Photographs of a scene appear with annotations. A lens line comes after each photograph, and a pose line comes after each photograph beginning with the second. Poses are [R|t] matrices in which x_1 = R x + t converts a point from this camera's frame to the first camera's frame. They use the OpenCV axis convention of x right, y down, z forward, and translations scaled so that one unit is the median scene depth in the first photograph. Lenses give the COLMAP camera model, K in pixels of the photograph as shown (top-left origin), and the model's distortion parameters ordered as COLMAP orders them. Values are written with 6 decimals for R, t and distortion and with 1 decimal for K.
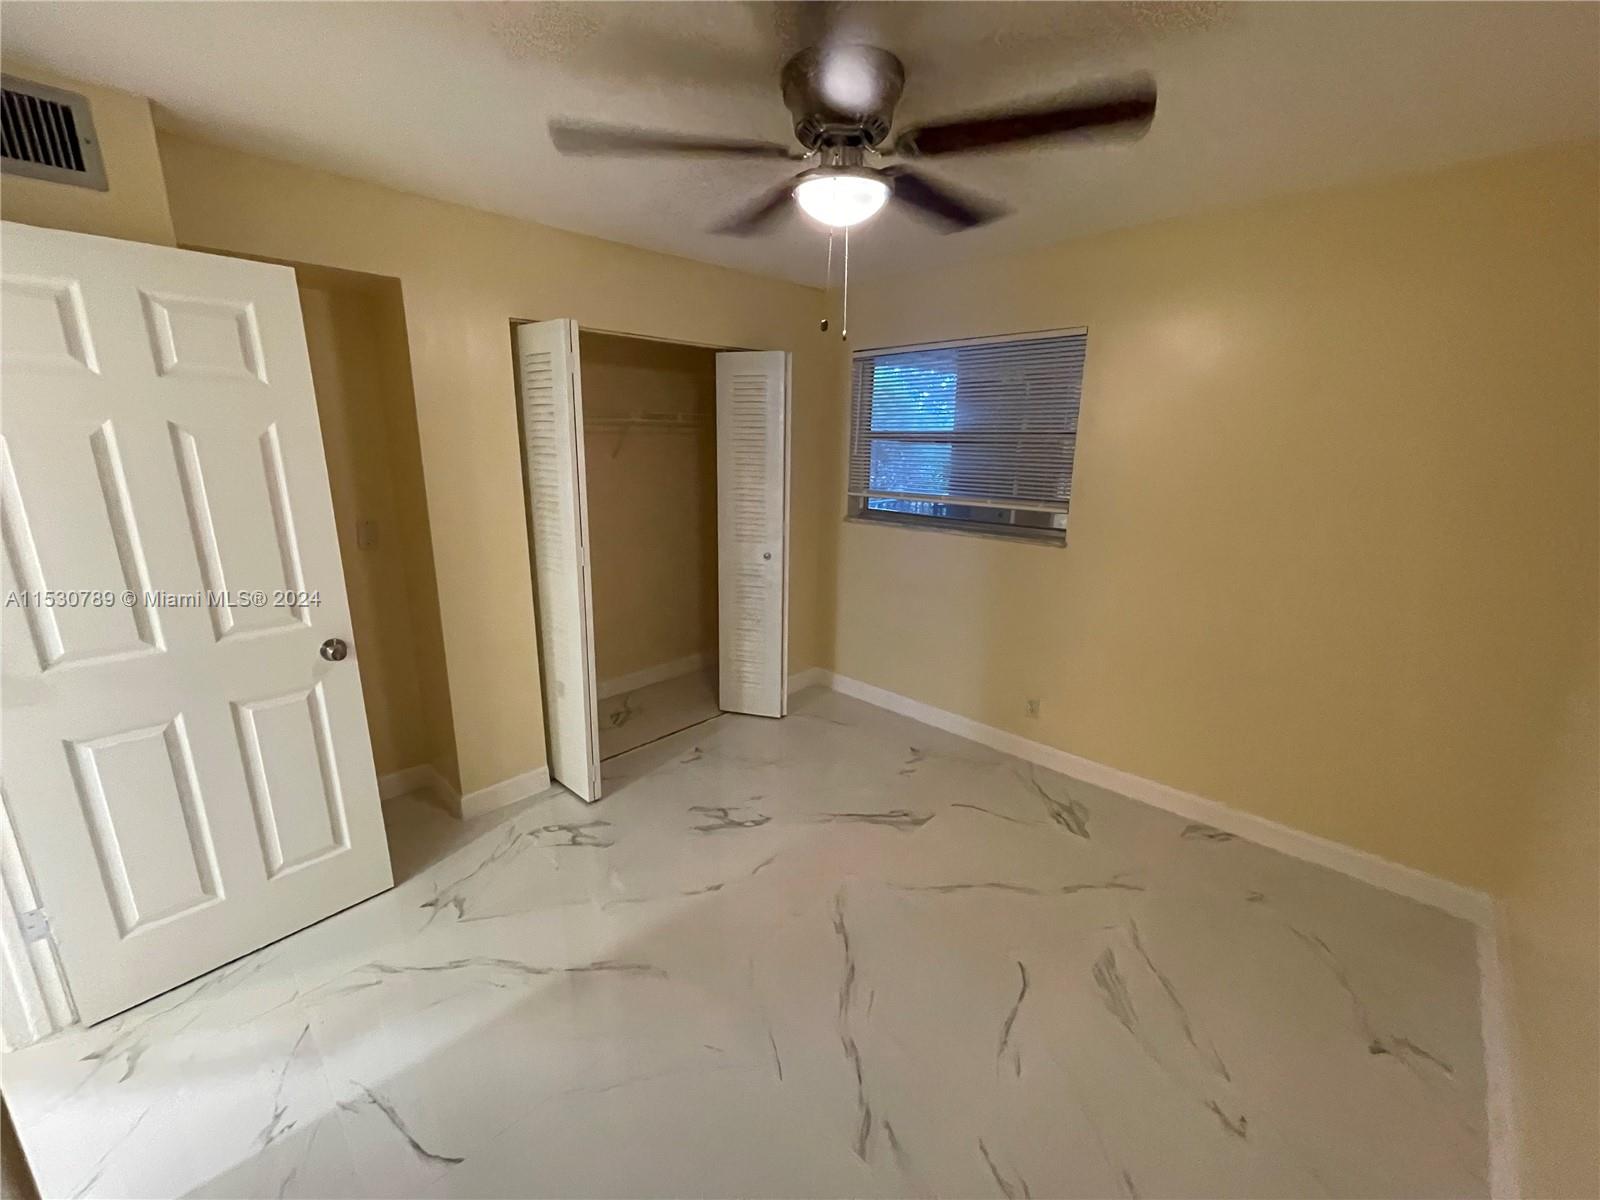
lens RADIAL K [[644.0, 0, 796.1], [0, 644.0, 592.2], [0, 0, 1]] dist [-0.009084, 0.000764]
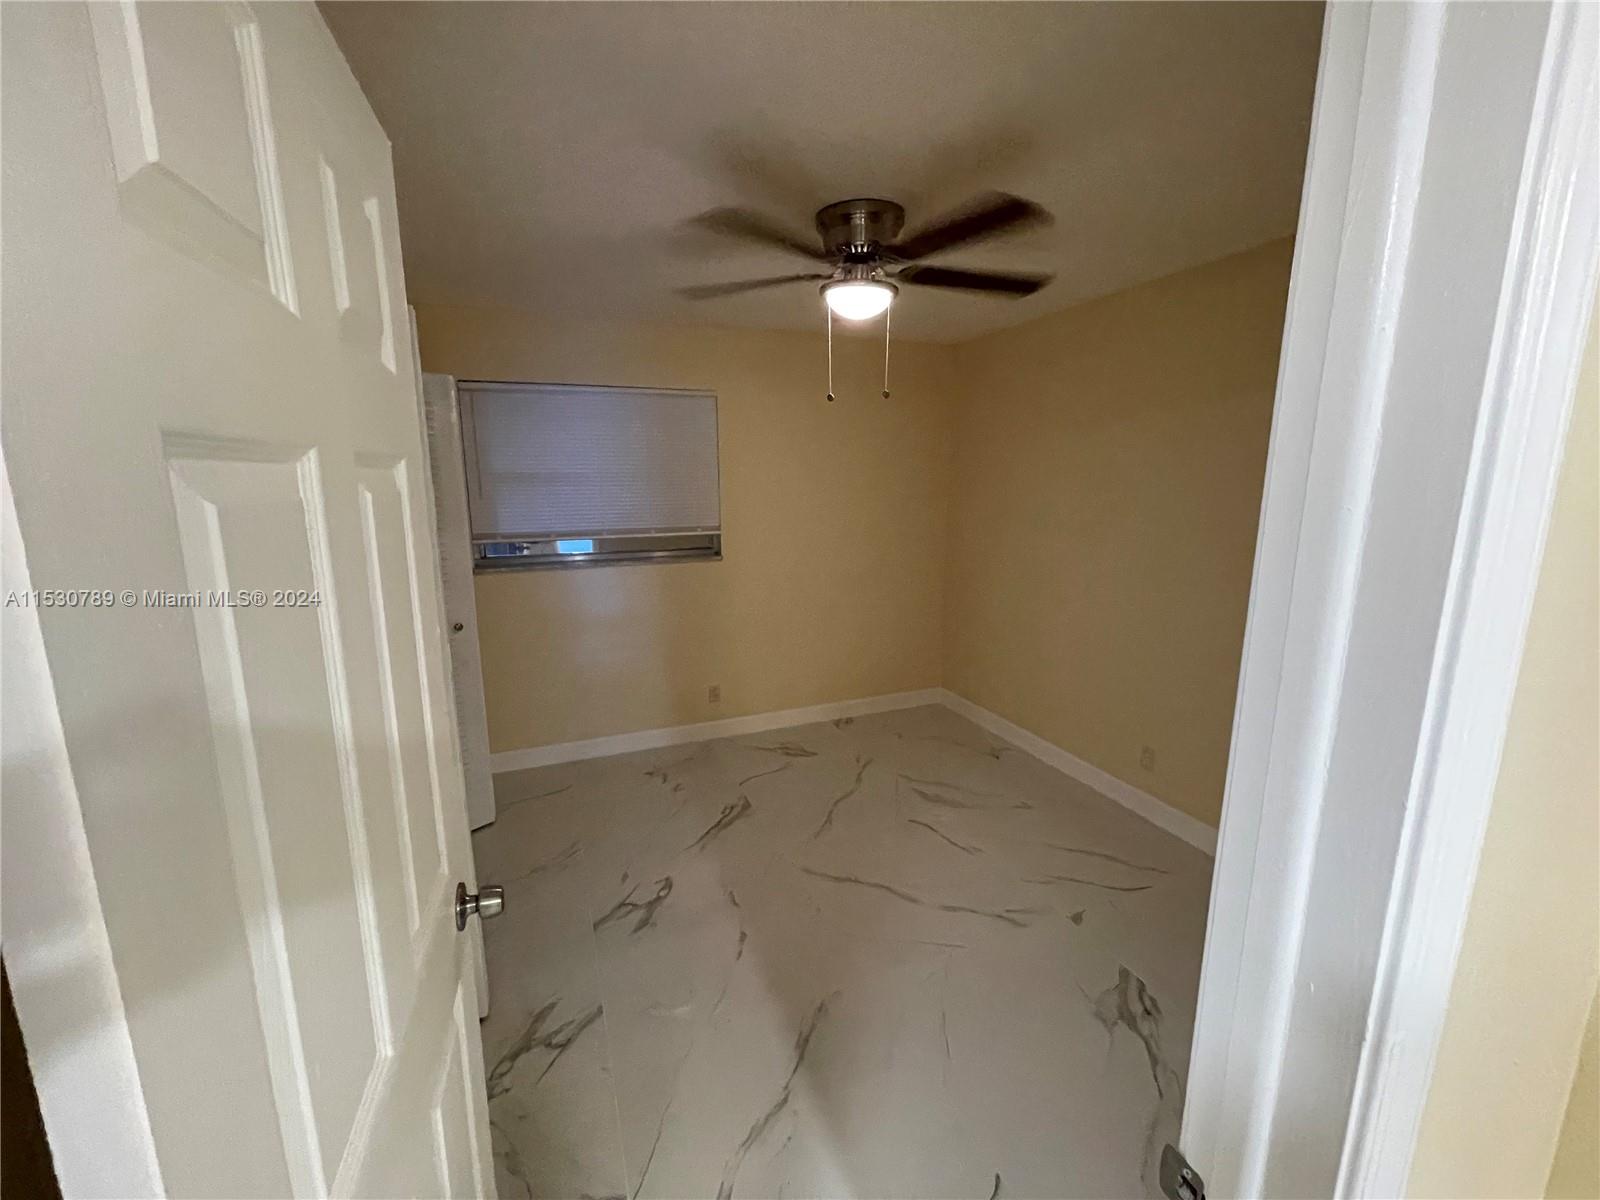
lens RADIAL K [[644.0, 0, 794.0], [0, 644.0, 599.4], [0, 0, 1]] dist [-0.009084, 0.000764]
pose [[0.415461, -0.189460, 0.889661, -0.731804], [0.231160, 0.967949, 0.098183, -0.093298], [-0.879749, 0.164863, 0.445940, 0.356070]]
